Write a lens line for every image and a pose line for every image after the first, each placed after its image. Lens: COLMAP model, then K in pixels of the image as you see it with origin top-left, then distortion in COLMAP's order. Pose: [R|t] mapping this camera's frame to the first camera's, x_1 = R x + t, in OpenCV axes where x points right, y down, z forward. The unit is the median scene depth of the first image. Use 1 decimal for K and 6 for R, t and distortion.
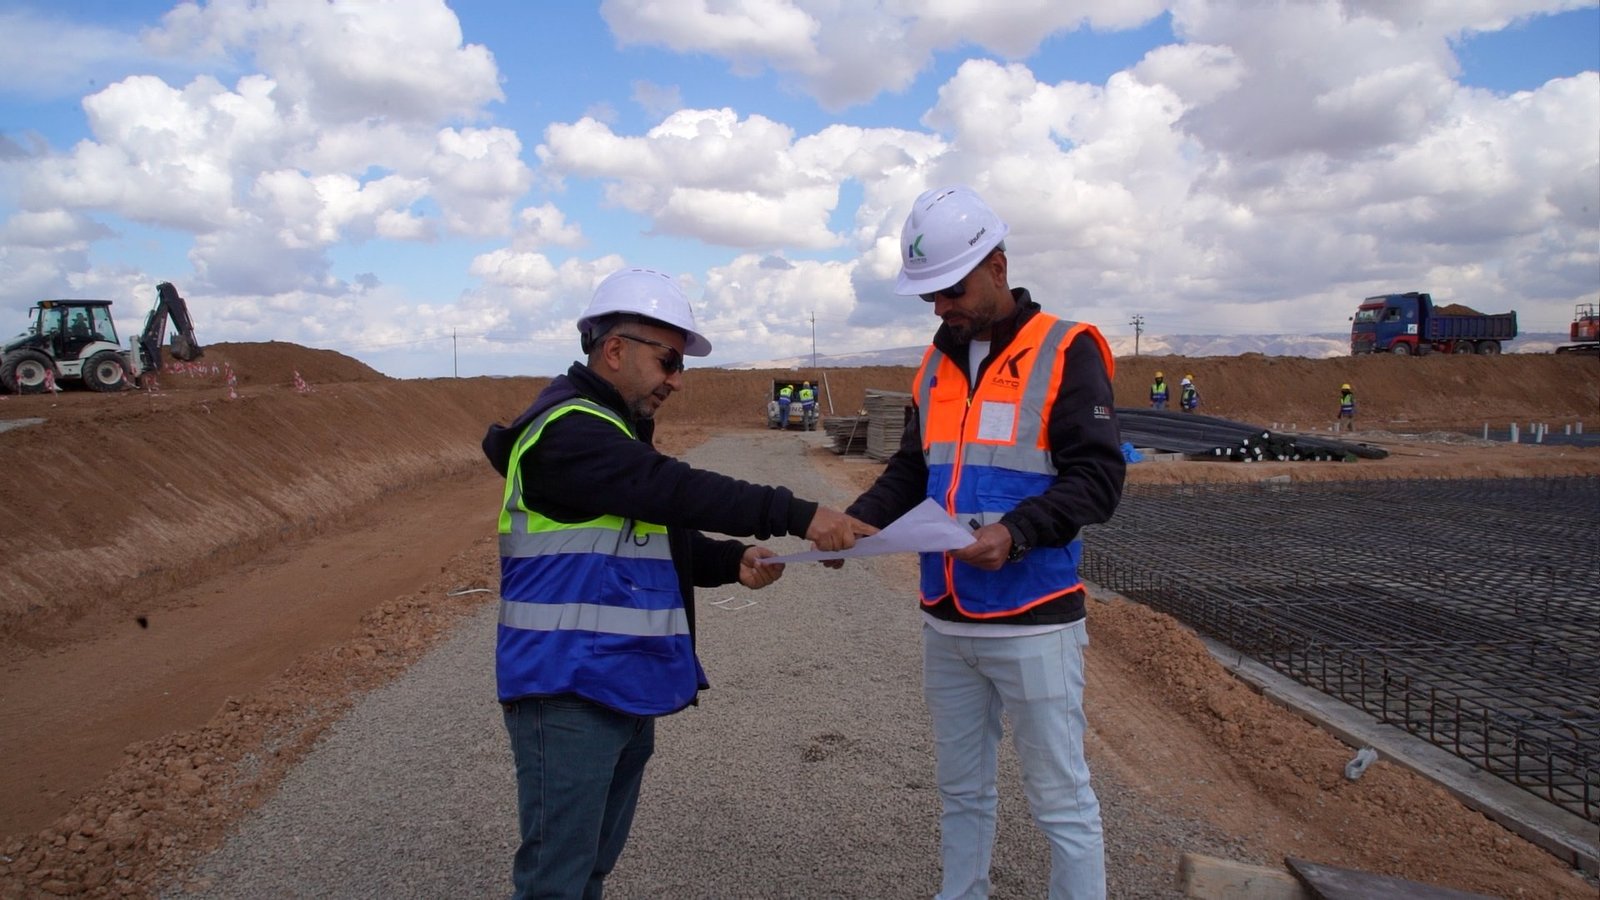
lens RADIAL K [[1167.0, 0, 800.0], [0, 1167.0, 450.0], [0, 0, 1]] dist [0.088739, -0.084480]
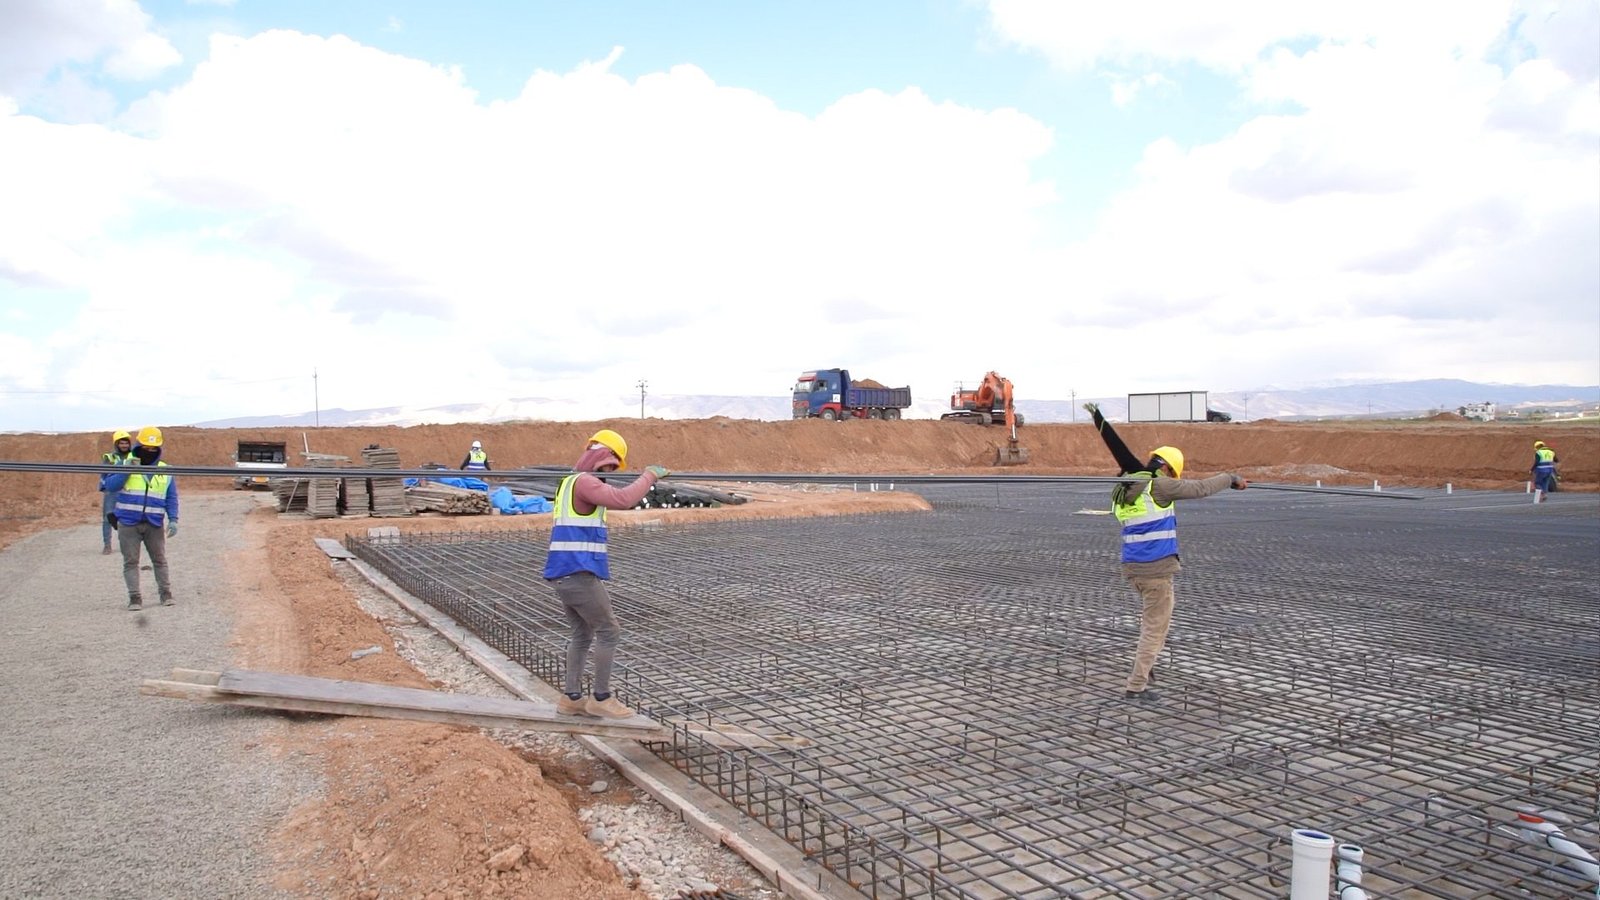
lens RADIAL K [[1167.0, 0, 800.0], [0, 1167.0, 450.0], [0, 0, 1]] dist [0.088739, -0.084480]
pose [[0.929486, -0.004927, 0.368825, 0.039370], [0.022308, 0.998831, -0.042876, 0.001986], [-0.368183, 0.048080, 0.928509, -0.105646]]
